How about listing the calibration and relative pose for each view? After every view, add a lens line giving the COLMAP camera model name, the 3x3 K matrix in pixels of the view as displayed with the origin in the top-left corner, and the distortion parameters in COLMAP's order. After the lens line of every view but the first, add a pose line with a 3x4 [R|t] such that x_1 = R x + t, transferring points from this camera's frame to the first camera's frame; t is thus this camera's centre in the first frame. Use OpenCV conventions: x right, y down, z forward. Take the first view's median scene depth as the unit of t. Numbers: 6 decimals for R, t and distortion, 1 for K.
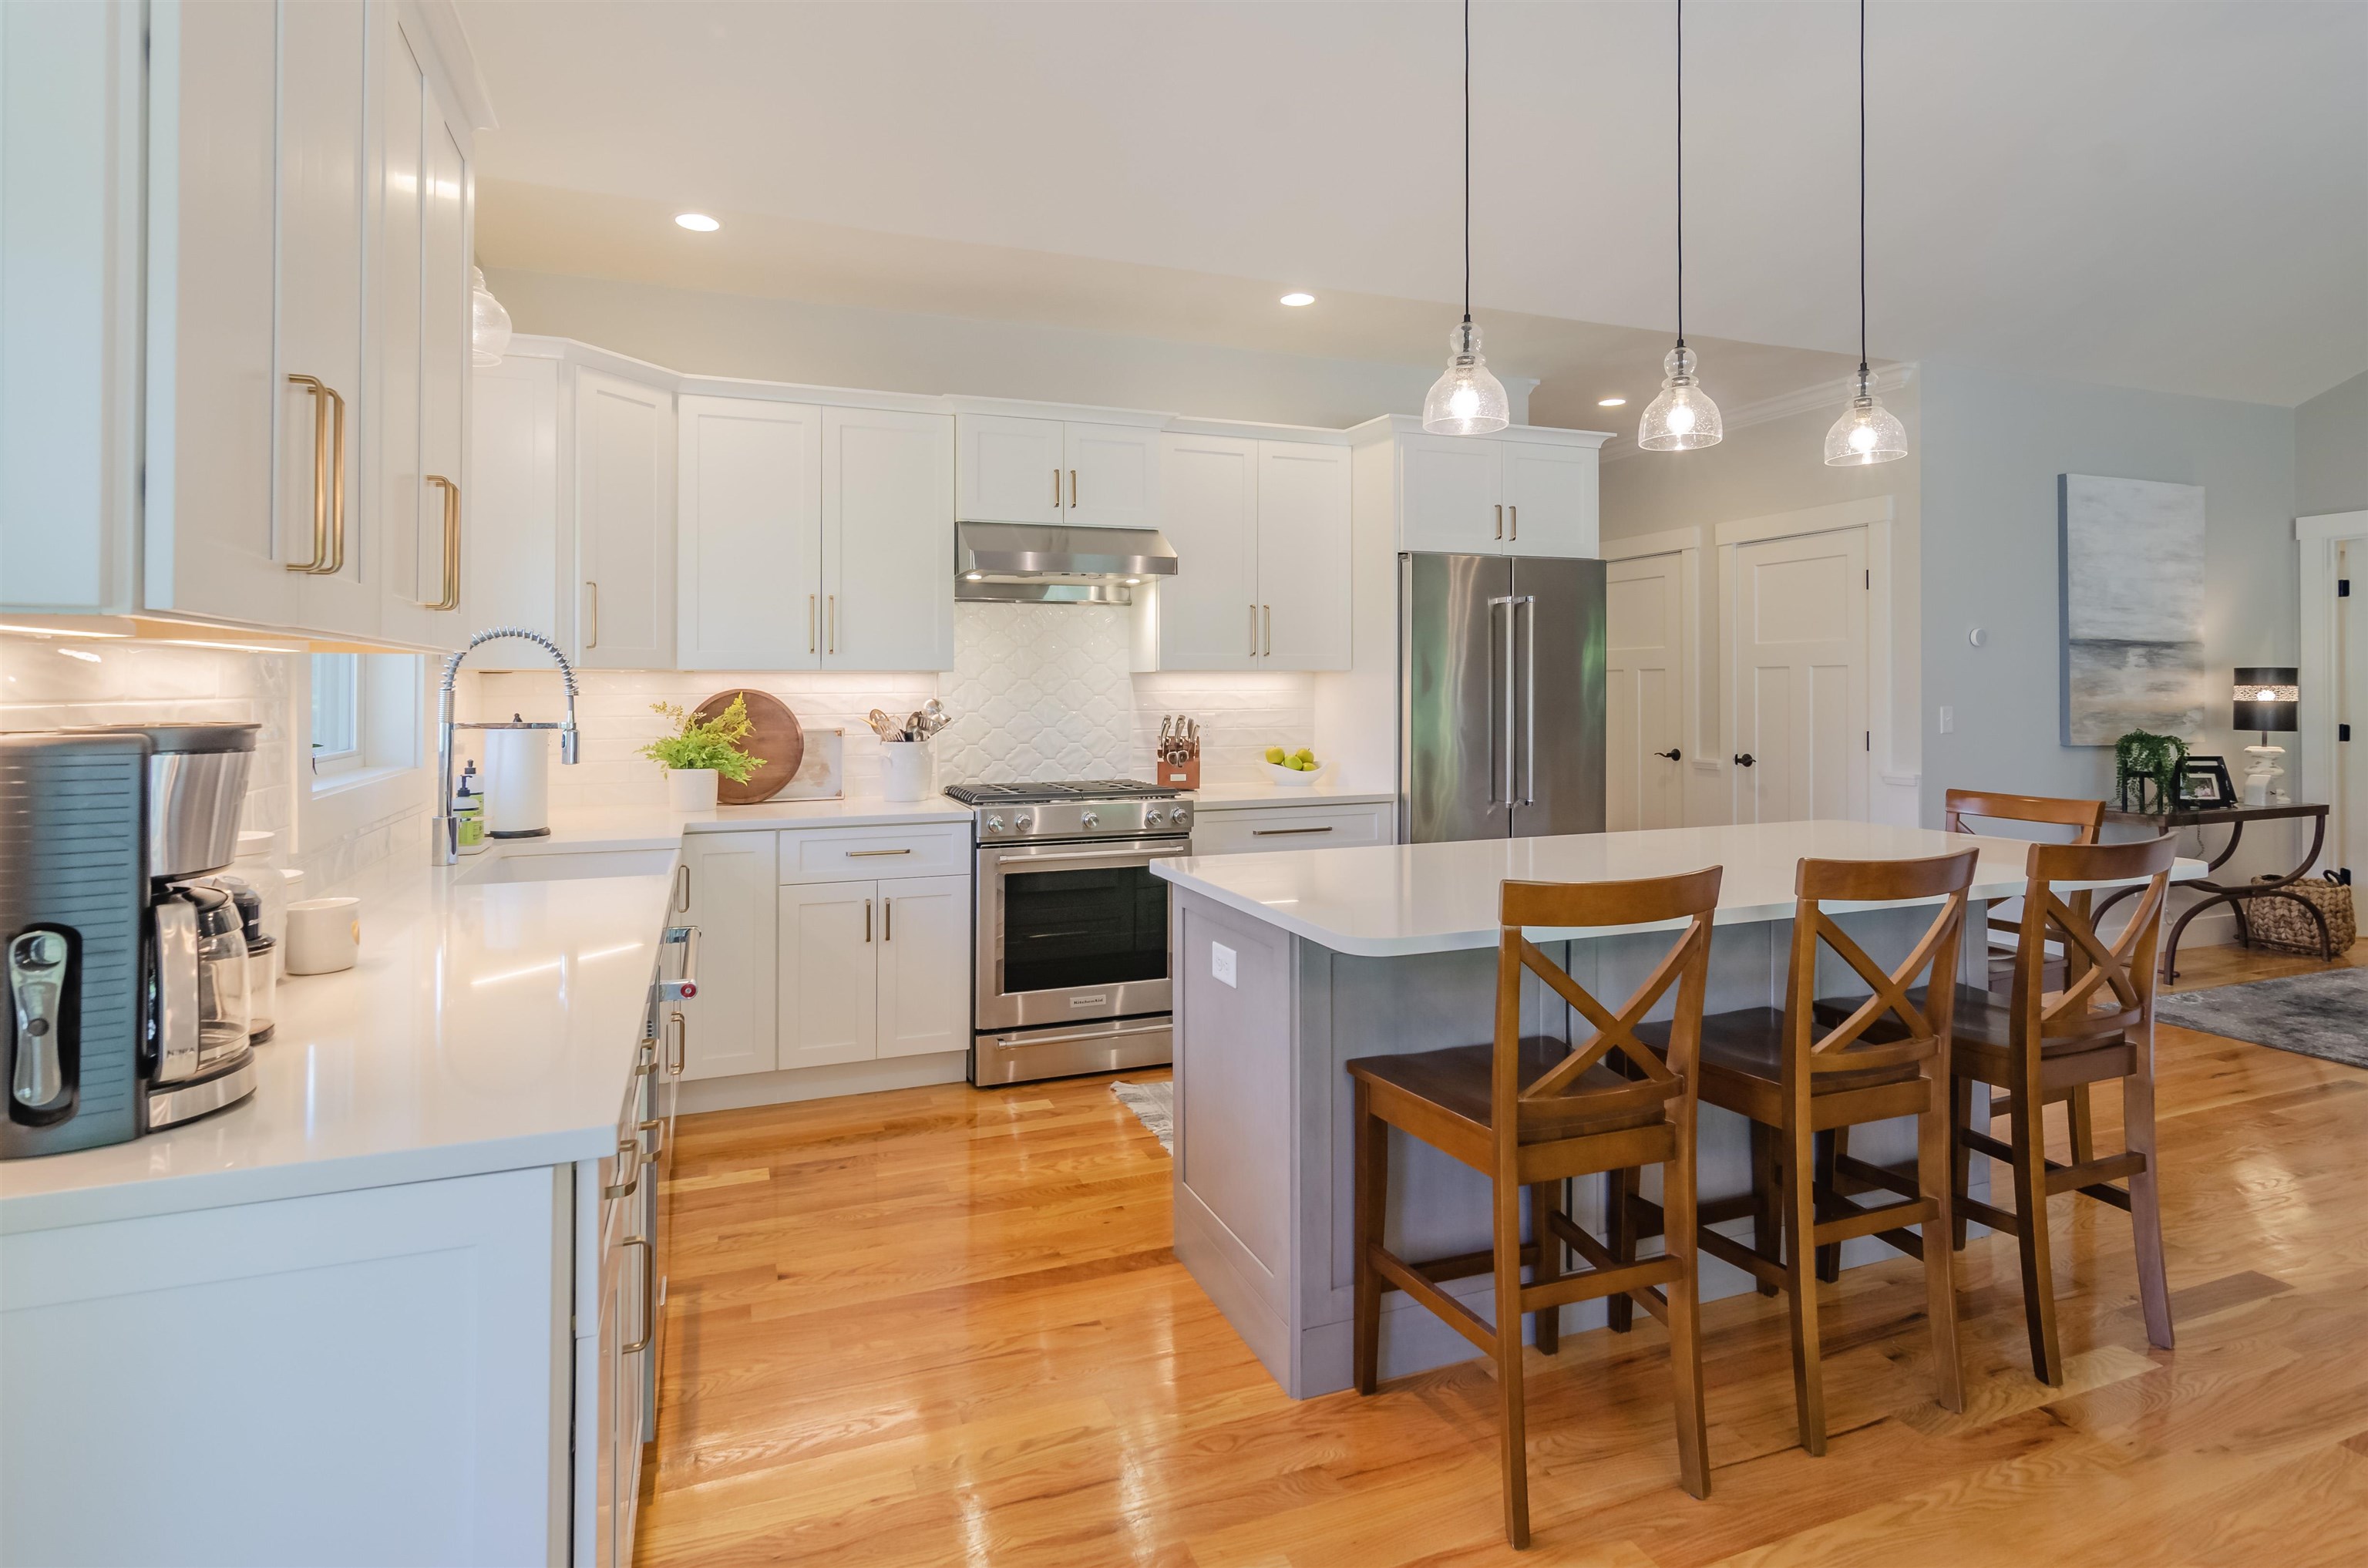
lens RADIAL K [[1183.9, 0, 1178.5], [0, 1183.9, 694.7], [0, 0, 1]] dist [-0.000161, 0.001673]
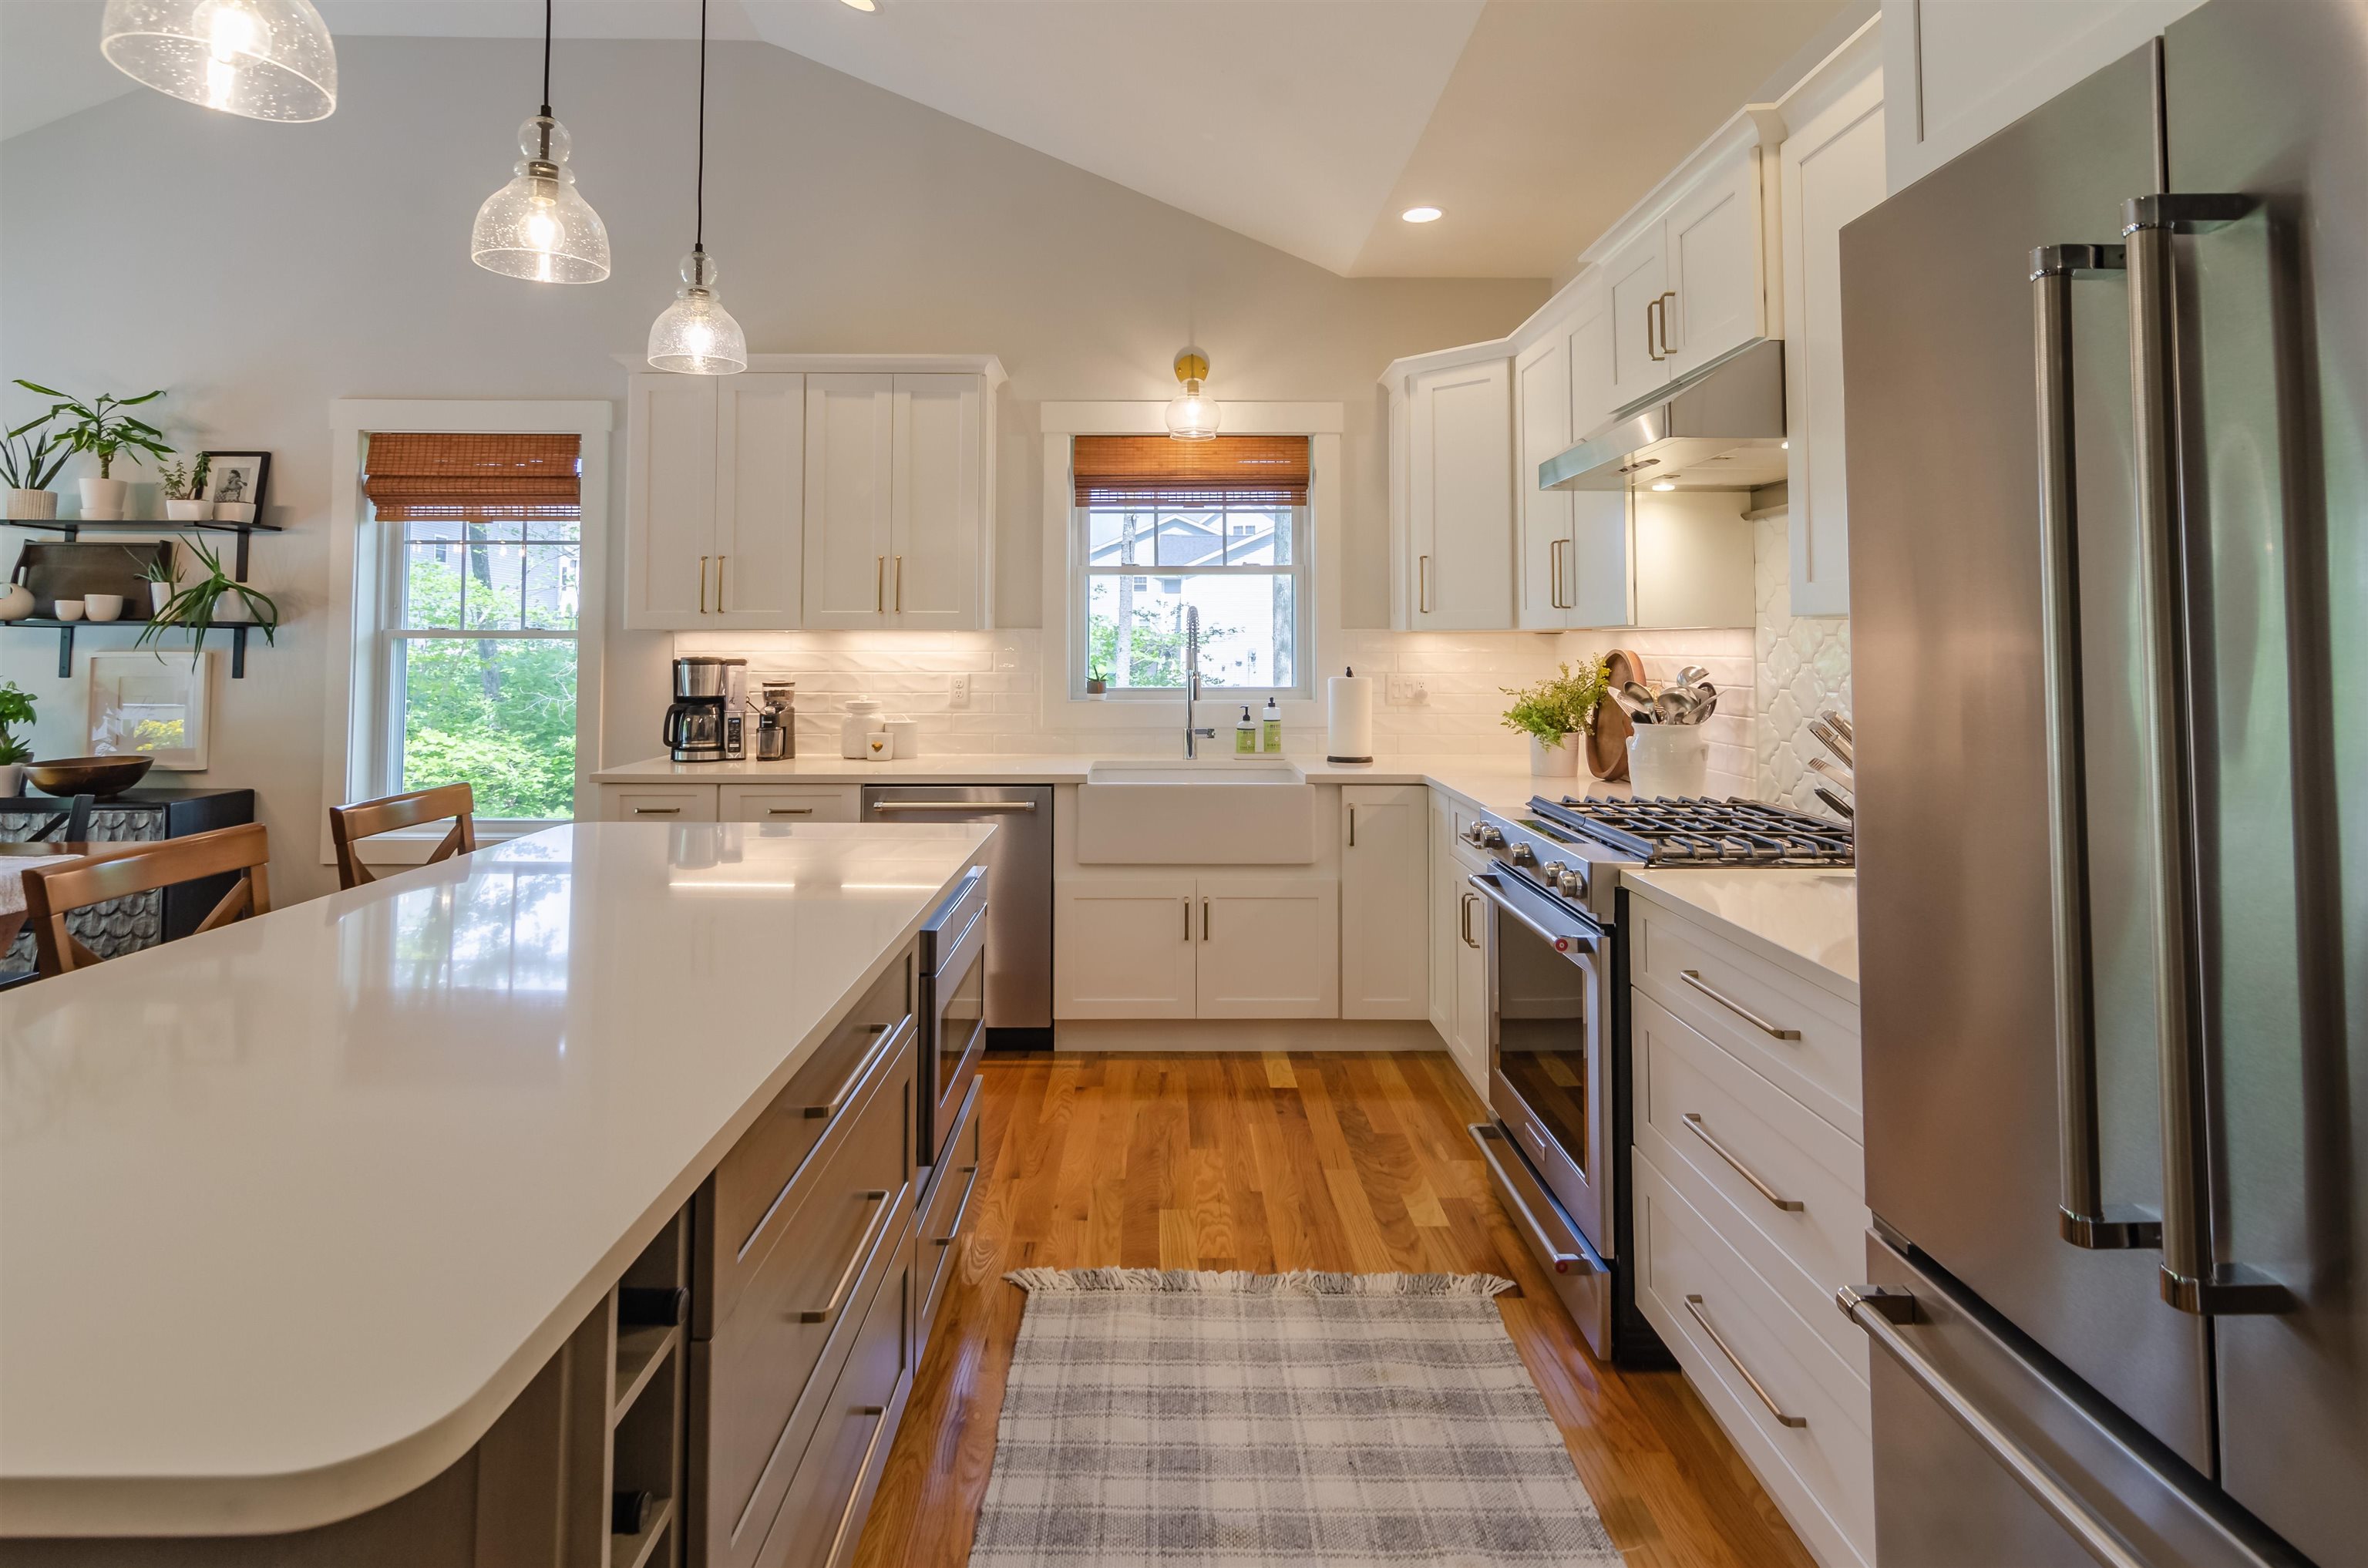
lens RADIAL K [[1183.9, 0, 1156.2], [0, 1183.9, 599.7], [0, 0, 1]] dist [-0.000161, 0.001673]
pose [[-0.349463, -0.033348, -0.936357, 0.470702], [-0.003337, 0.999404, -0.034348, -0.008604], [0.936944, -0.008879, -0.349366, 0.806385]]
